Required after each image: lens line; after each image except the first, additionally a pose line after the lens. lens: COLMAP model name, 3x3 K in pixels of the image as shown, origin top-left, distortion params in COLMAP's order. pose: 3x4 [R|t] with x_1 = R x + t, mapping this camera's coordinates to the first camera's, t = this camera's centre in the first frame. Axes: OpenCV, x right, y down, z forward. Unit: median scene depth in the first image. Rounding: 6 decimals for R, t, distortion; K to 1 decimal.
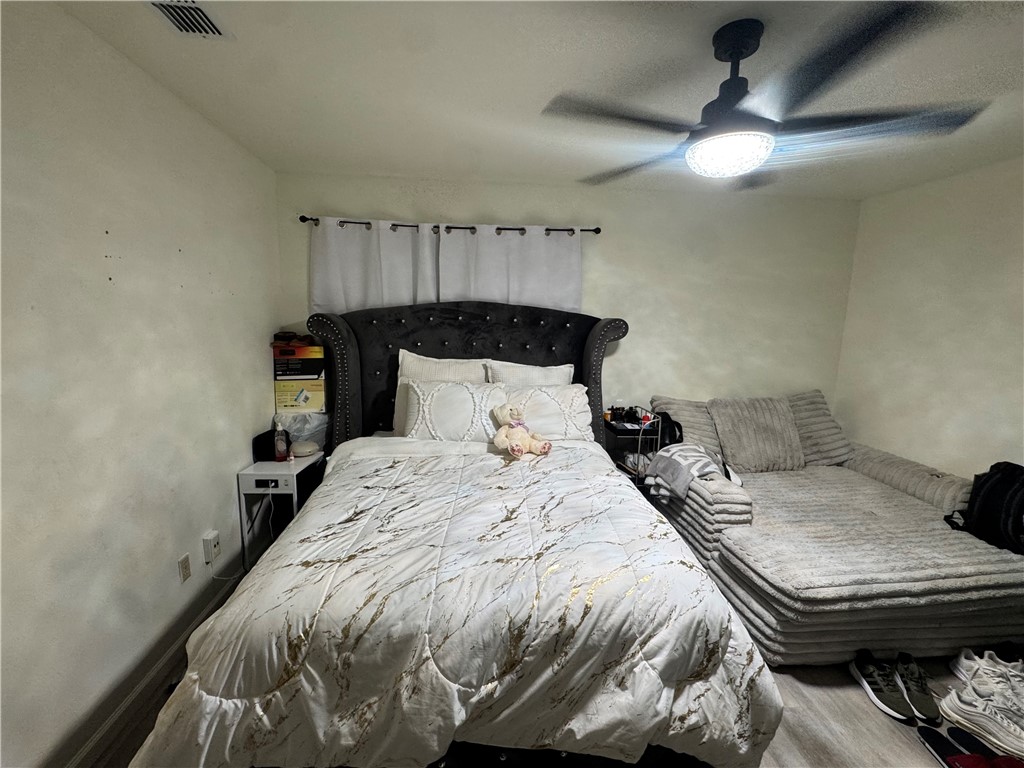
lens RADIAL K [[440.1, 0, 511.3], [0, 440.1, 384.5], [0, 0, 1]] dist [-0.002076, 0.000405]
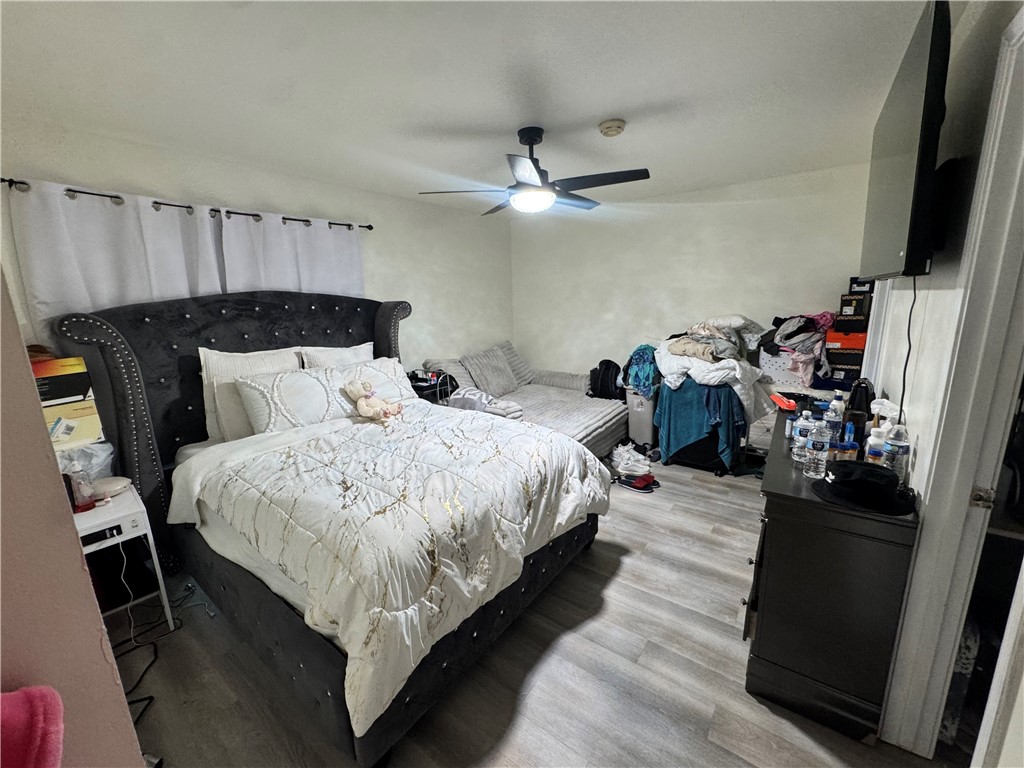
lens RADIAL K [[407.7, 0, 514.7], [0, 407.7, 381.6], [0, 0, 1]] dist [-0.002965, 0.000062]
pose [[0.674235, -0.190255, 0.713589, -0.465323], [0.158189, 0.981026, 0.112093, -0.005005], [-0.721376, 0.037305, 0.691538, -0.026105]]
